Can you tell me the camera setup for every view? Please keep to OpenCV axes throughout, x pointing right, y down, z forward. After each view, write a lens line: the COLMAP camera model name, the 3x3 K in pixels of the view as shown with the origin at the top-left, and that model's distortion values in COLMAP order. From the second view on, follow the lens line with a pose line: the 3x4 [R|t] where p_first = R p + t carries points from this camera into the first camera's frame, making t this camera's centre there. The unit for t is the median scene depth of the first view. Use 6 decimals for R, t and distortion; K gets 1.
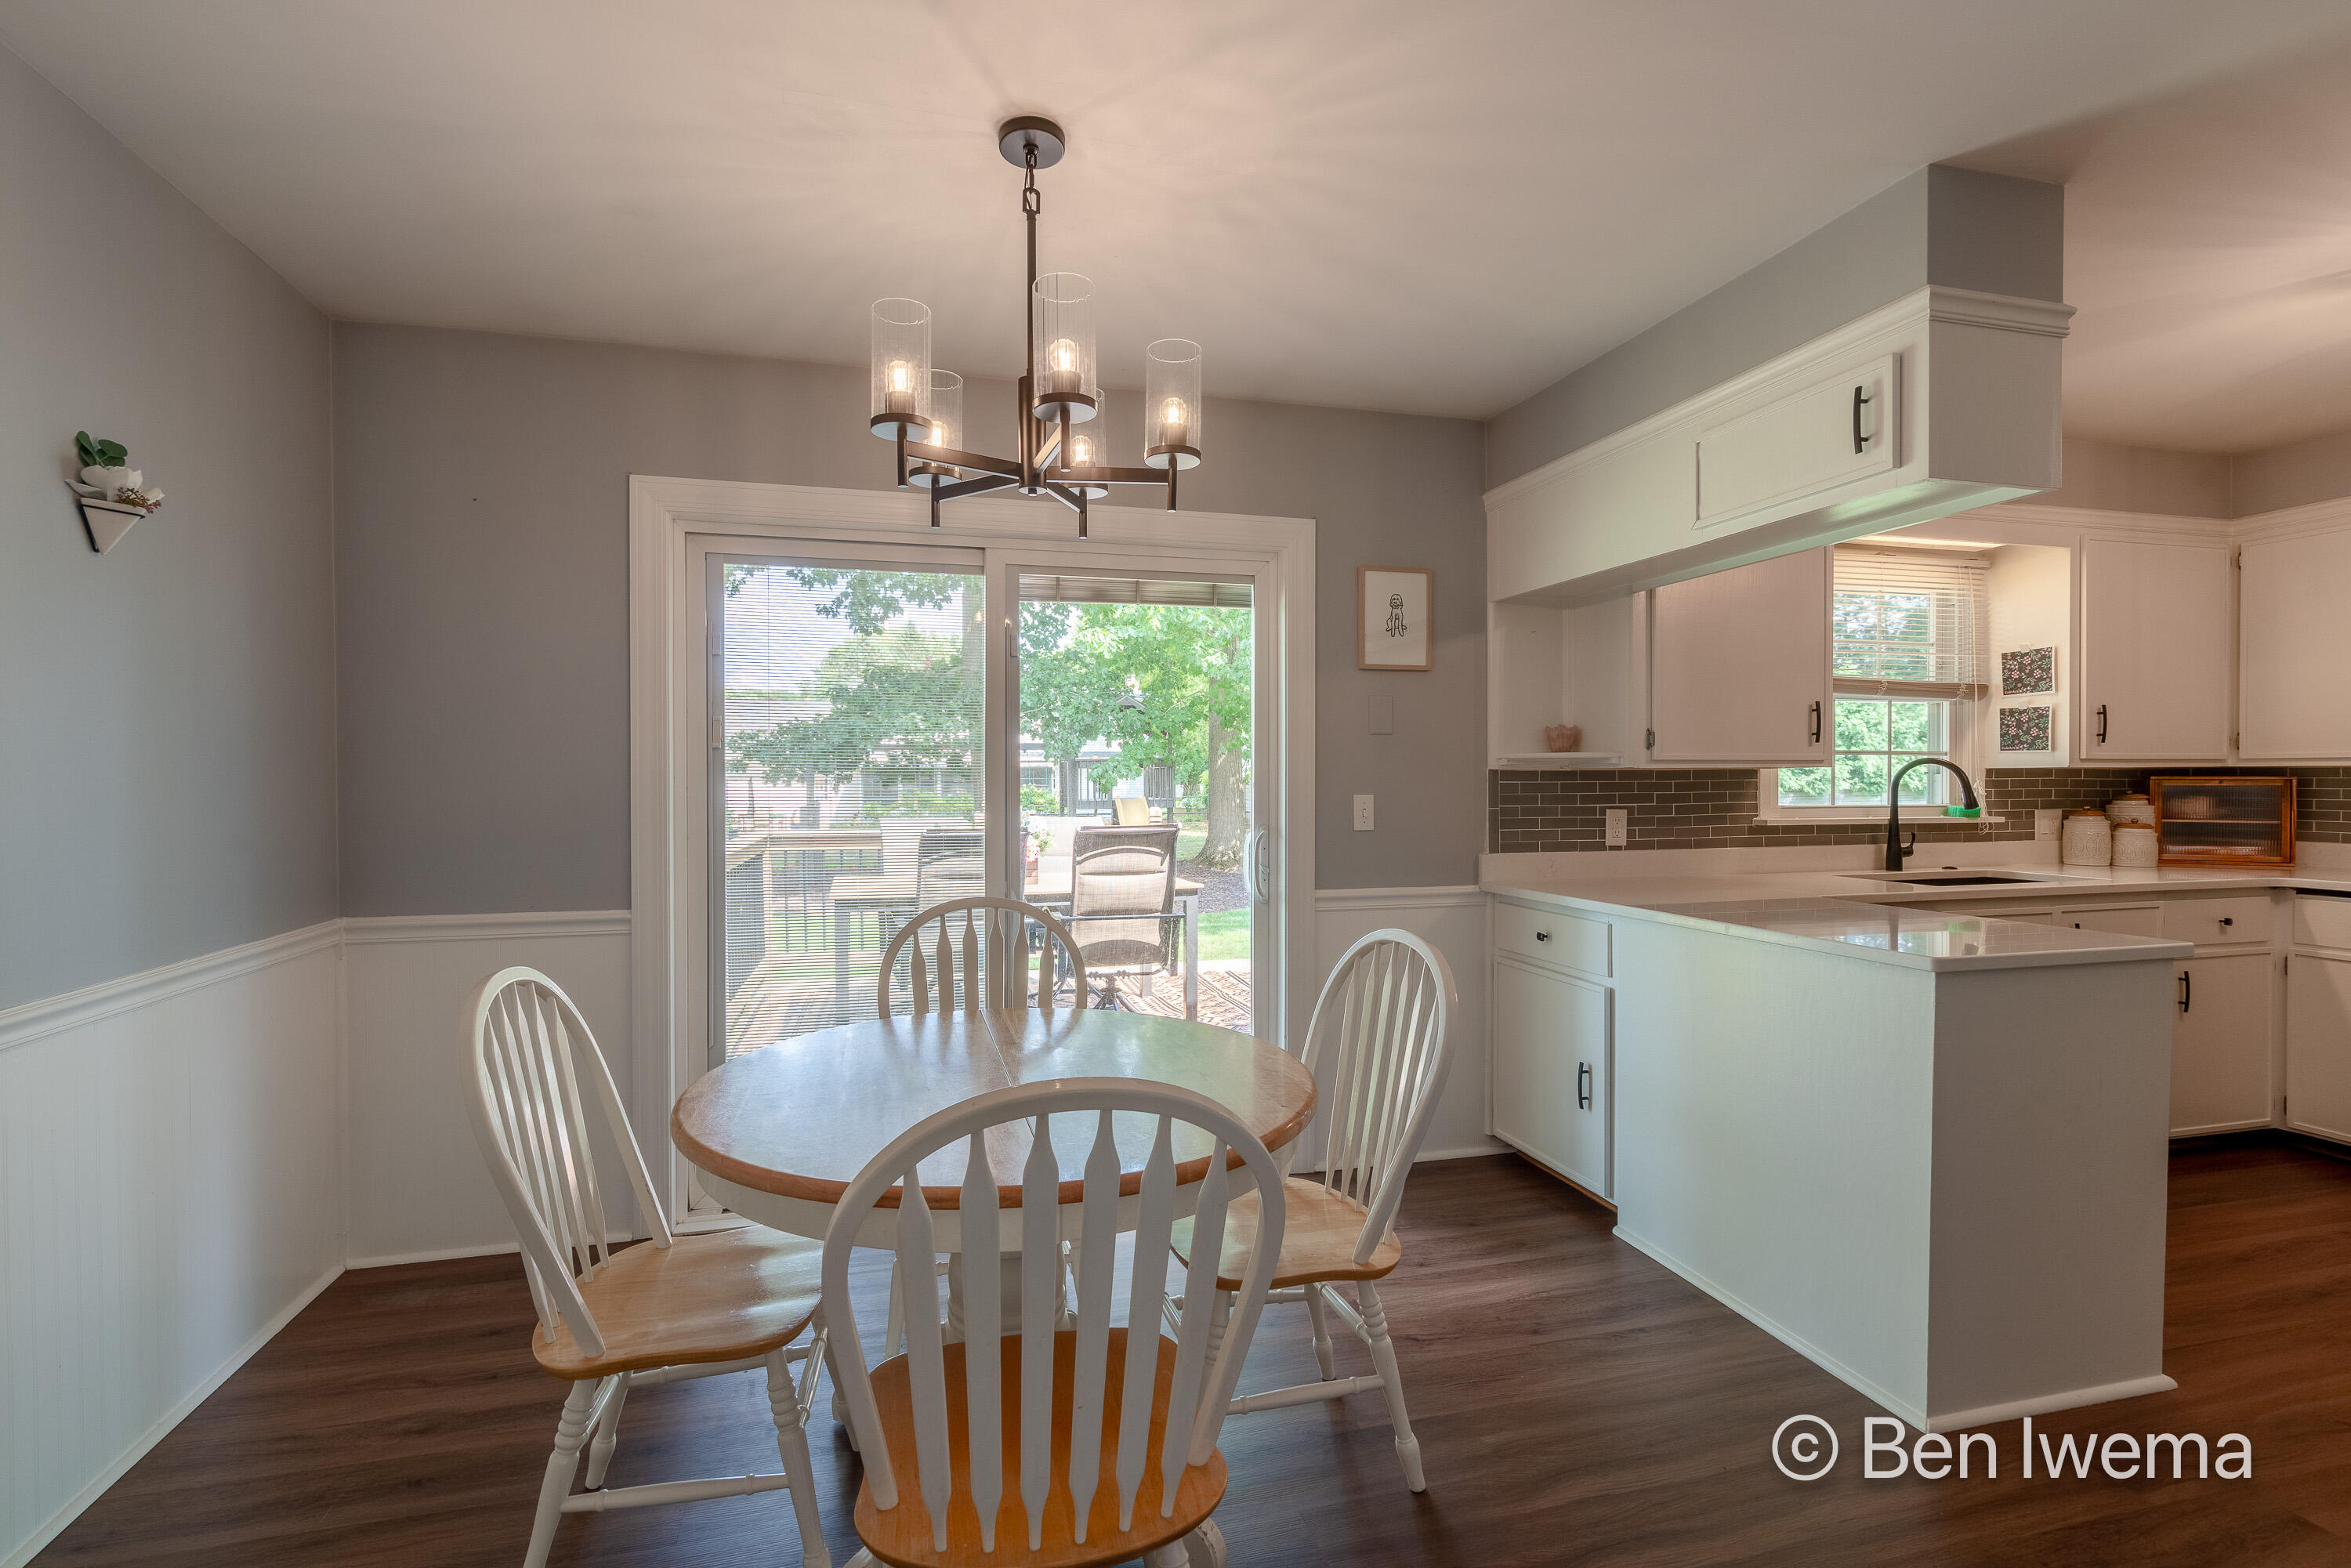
lens RADIAL K [[1097.5, 0, 1314.6], [0, 1097.5, 801.1], [0, 0, 1]] dist [0.012424, 0.000190]
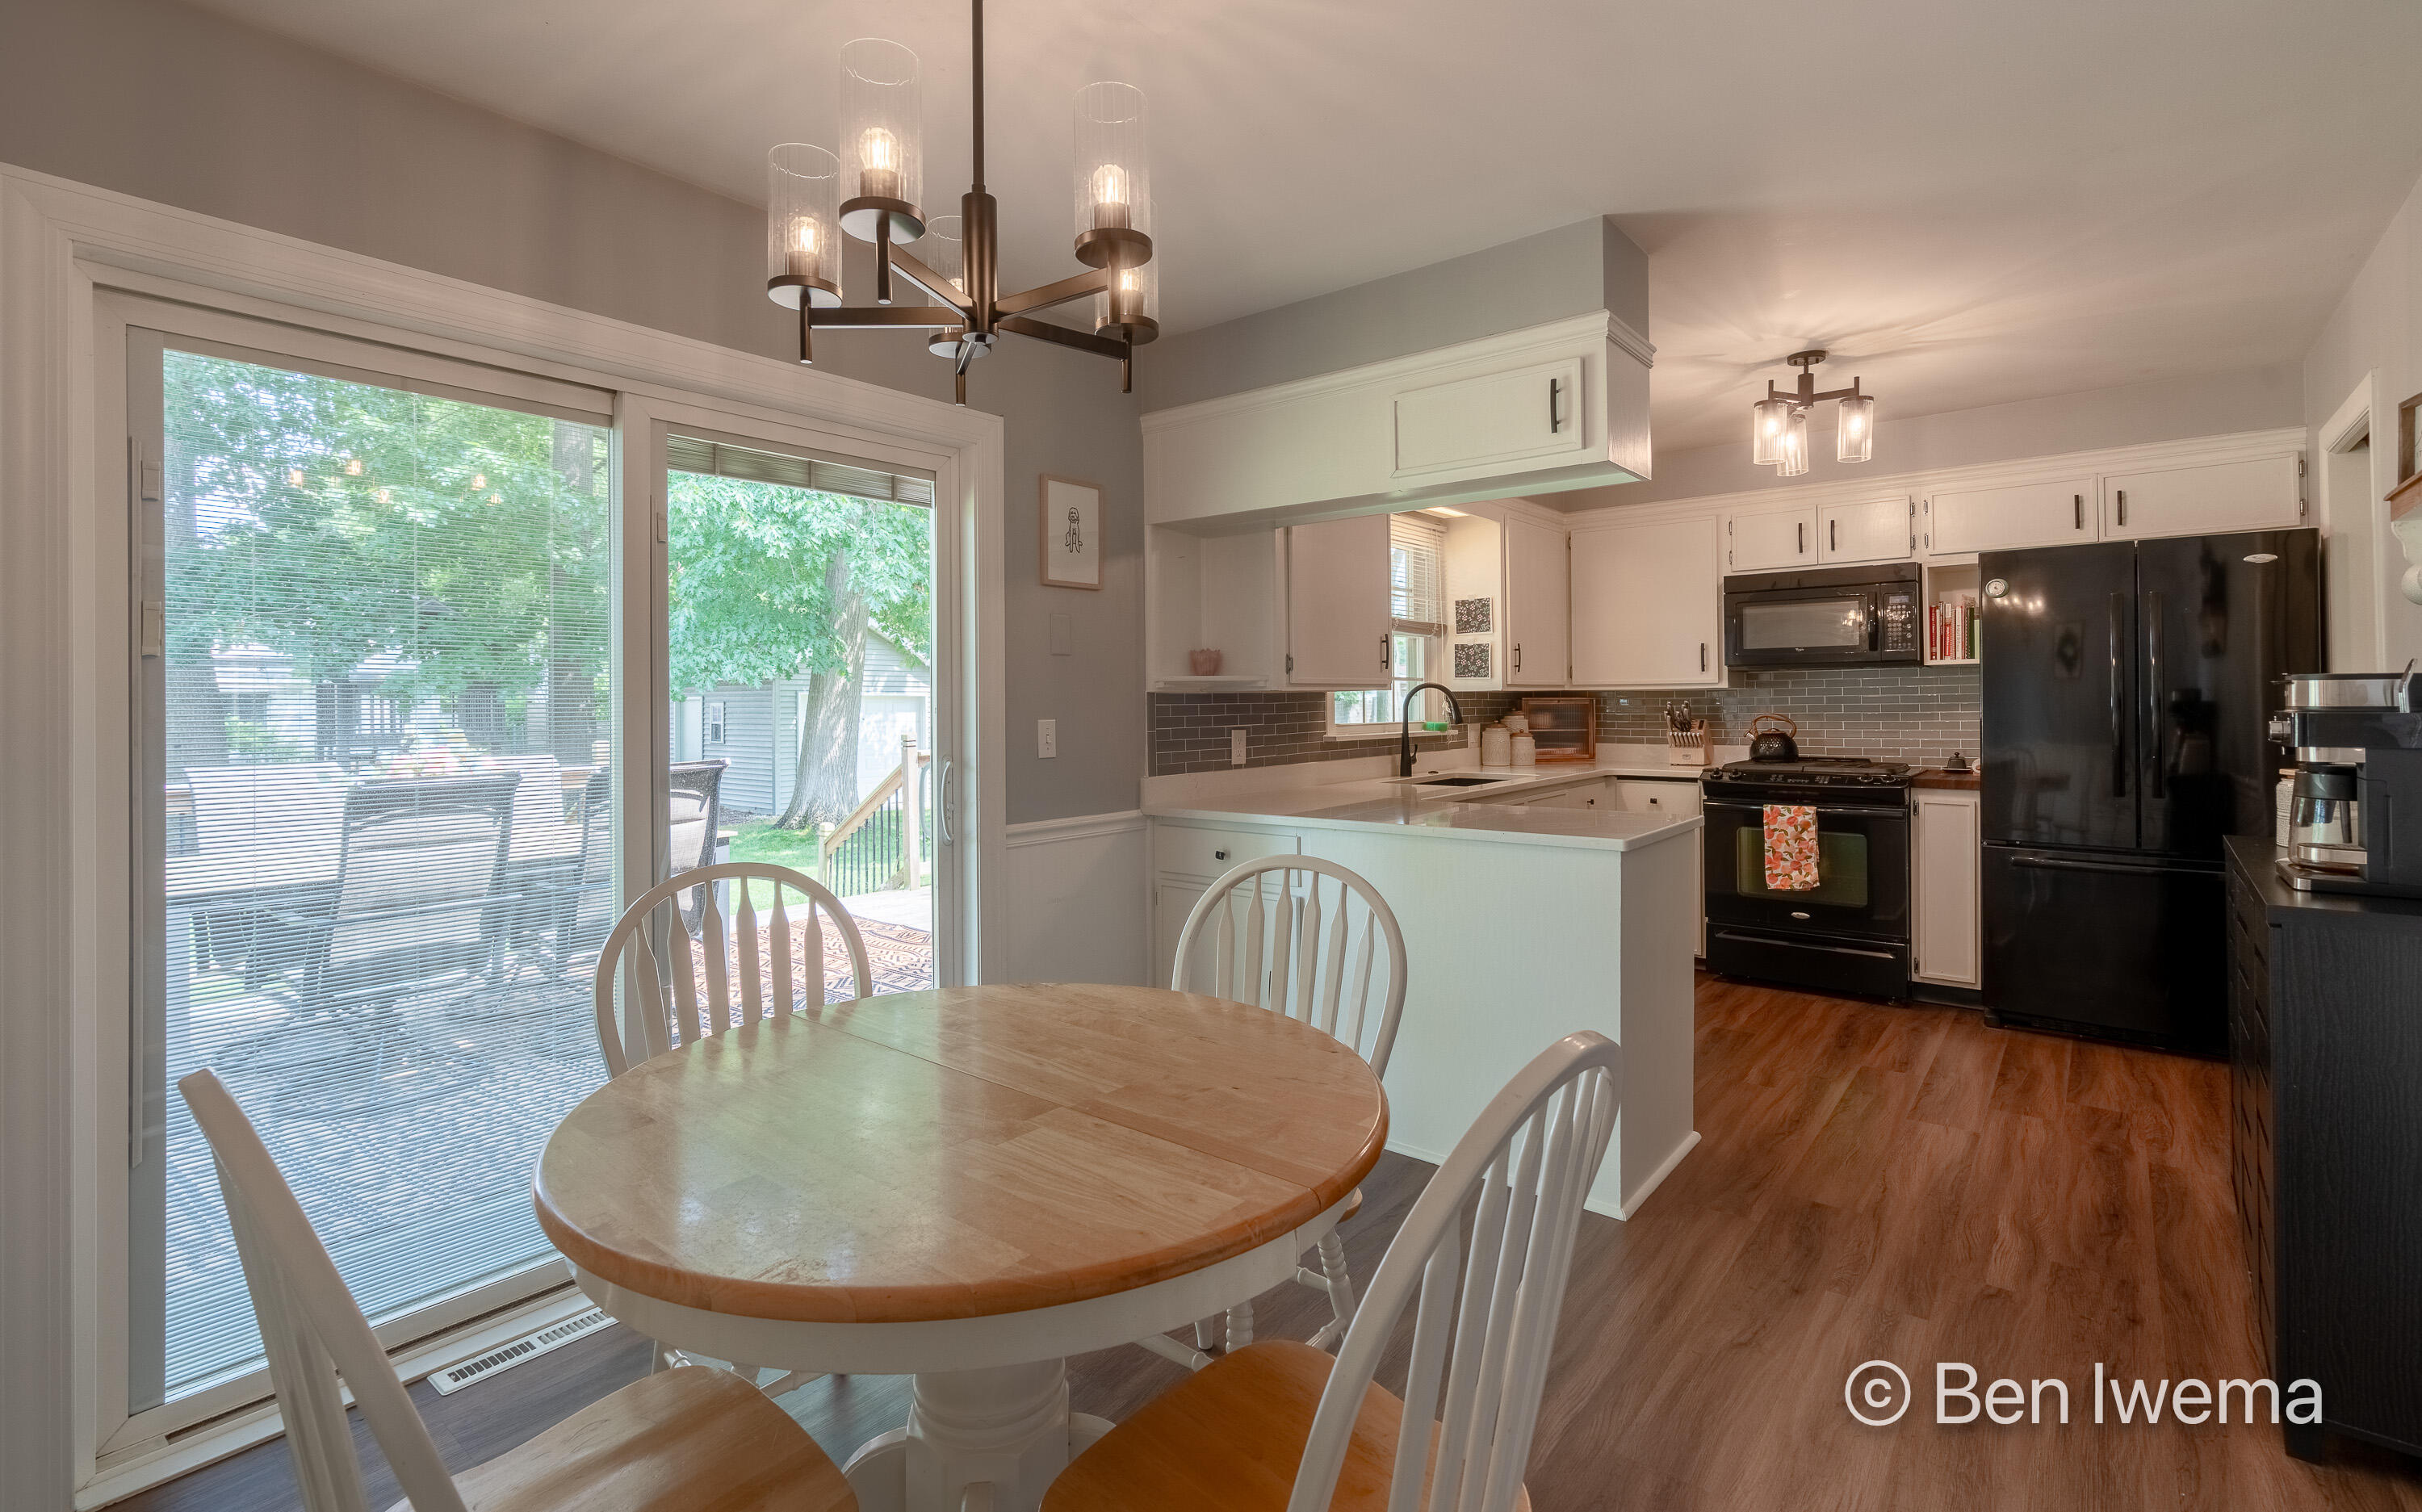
lens RADIAL K [[1062.7, 0, 1284.6], [0, 1062.7, 707.9], [0, 0, 1]] dist [0.004001, 0.000814]
pose [[0.823607, -0.009471, 0.567081, -0.270333], [0.019206, 0.999753, -0.011197, -0.001311], [-0.566835, 0.020113, 0.823586, 0.129182]]
